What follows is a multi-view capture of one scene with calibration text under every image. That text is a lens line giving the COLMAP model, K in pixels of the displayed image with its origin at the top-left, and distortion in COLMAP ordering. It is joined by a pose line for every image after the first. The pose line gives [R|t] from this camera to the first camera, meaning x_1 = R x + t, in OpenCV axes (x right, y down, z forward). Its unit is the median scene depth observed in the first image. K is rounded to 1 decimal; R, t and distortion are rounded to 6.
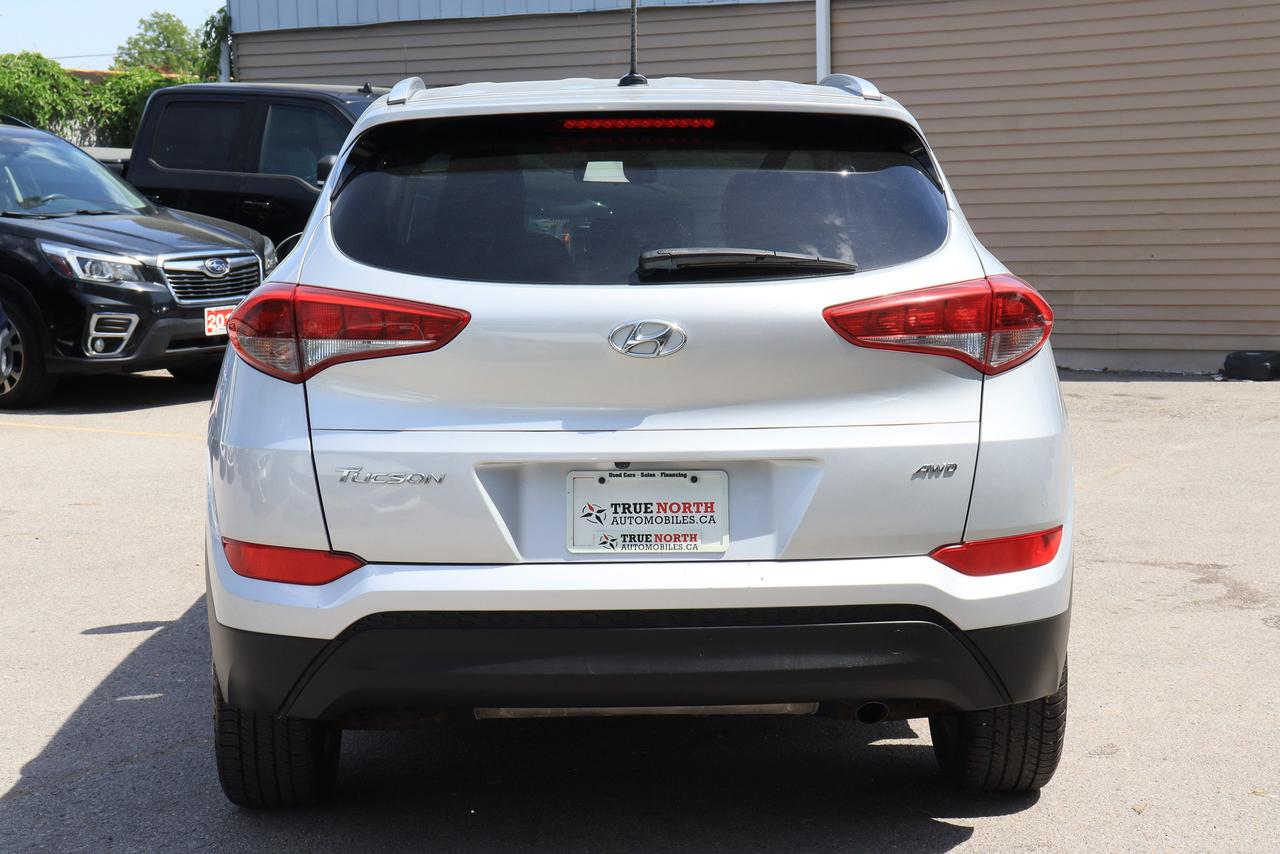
lens RADIAL K [[2455.9, 0, 637.1], [0, 2455.9, 432.0], [0, 0, 1]] dist [0.360858, 0.000000]
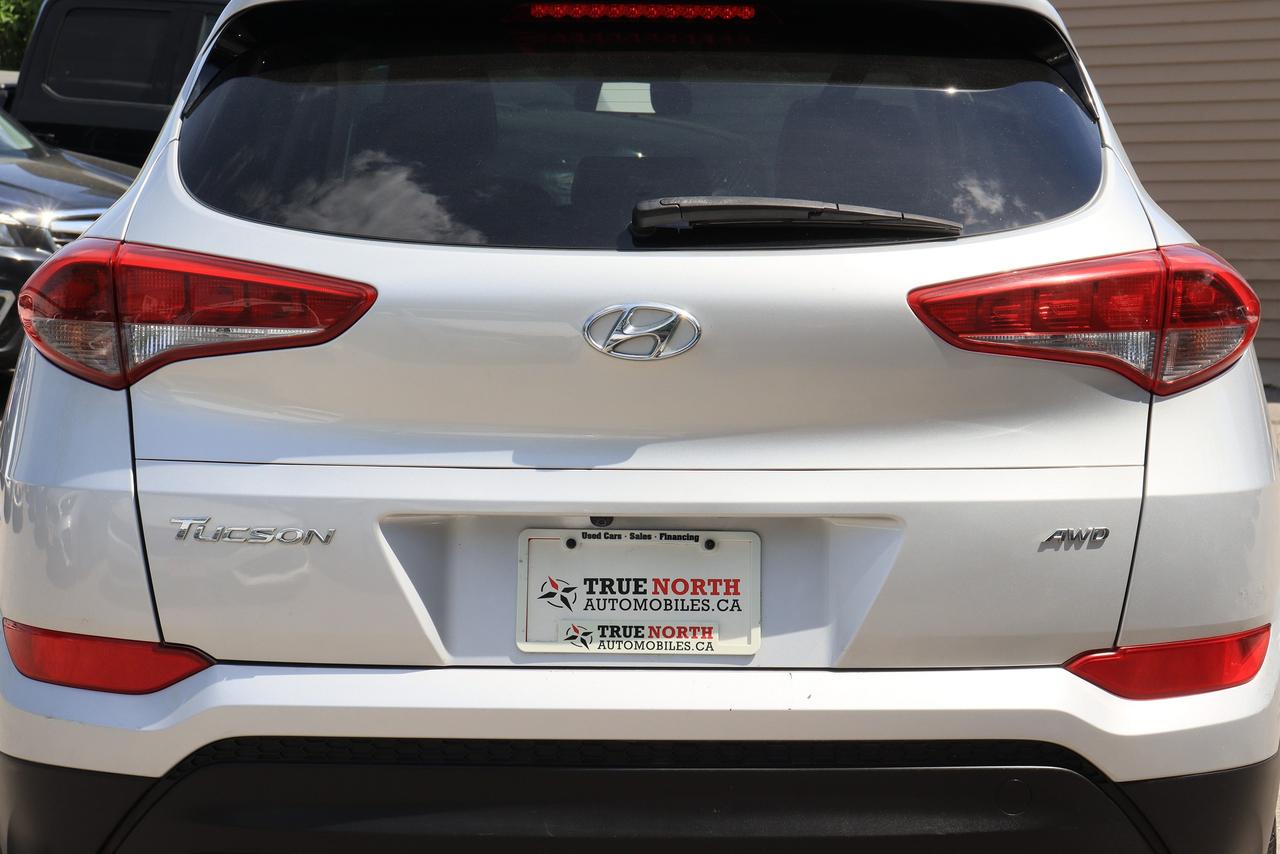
lens RADIAL K [[3156.1, 0, 642.5], [0, 3156.1, 423.4], [0, 0, 1]] dist [0.497247, 0.000000]
pose [[0.999567, 0.017926, -0.023333, 0.024121], [-0.018182, 0.999776, -0.010802, -0.003835], [0.023134, 0.011221, 0.999669, 0.142880]]
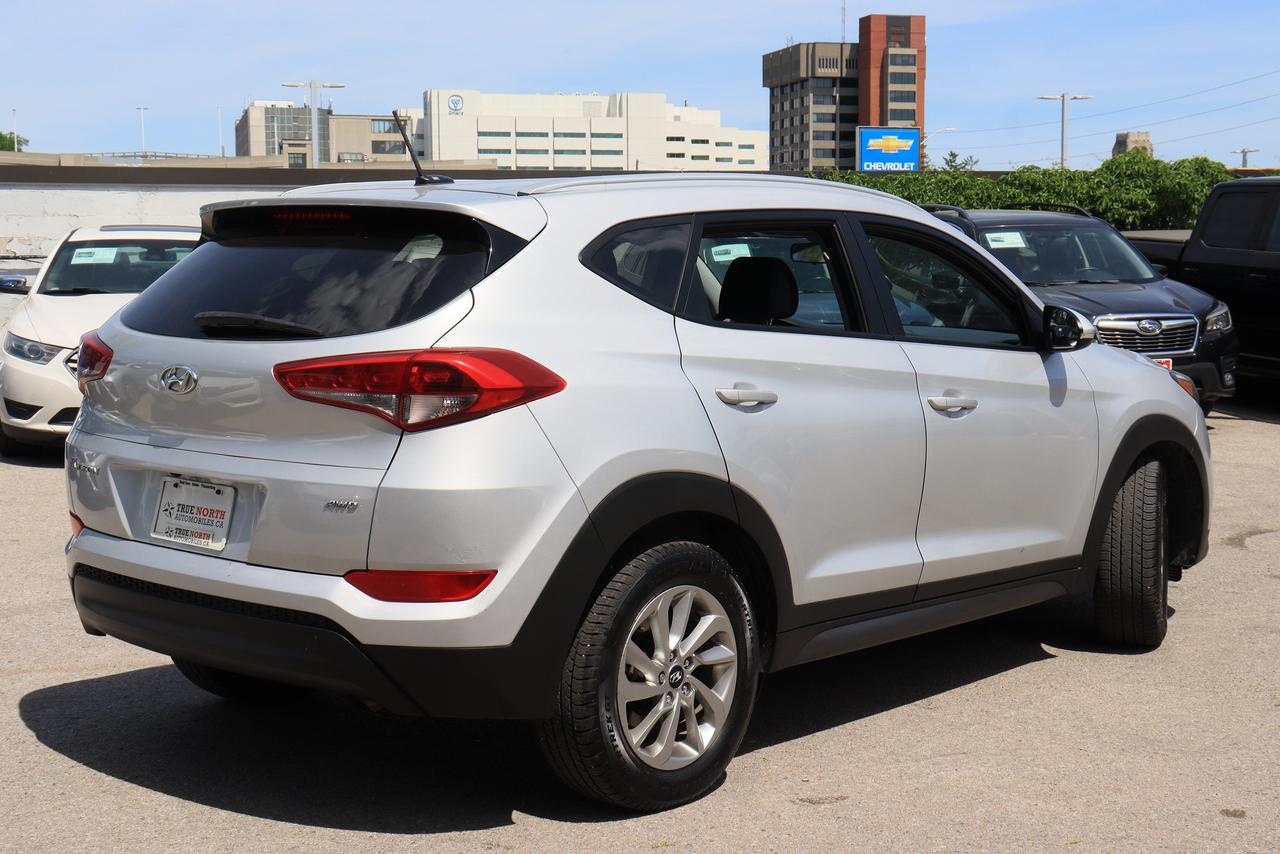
lens RADIAL K [[1888.4, 0, 638.6], [0, 1888.4, 428.8], [0, 0, 1]] dist [0.021471, 0.000000]
pose [[0.711340, 0.083561, -0.697863, 0.856667], [-0.087729, 0.995699, 0.029800, -0.061607], [0.697351, 0.040025, 0.715611, 0.442315]]
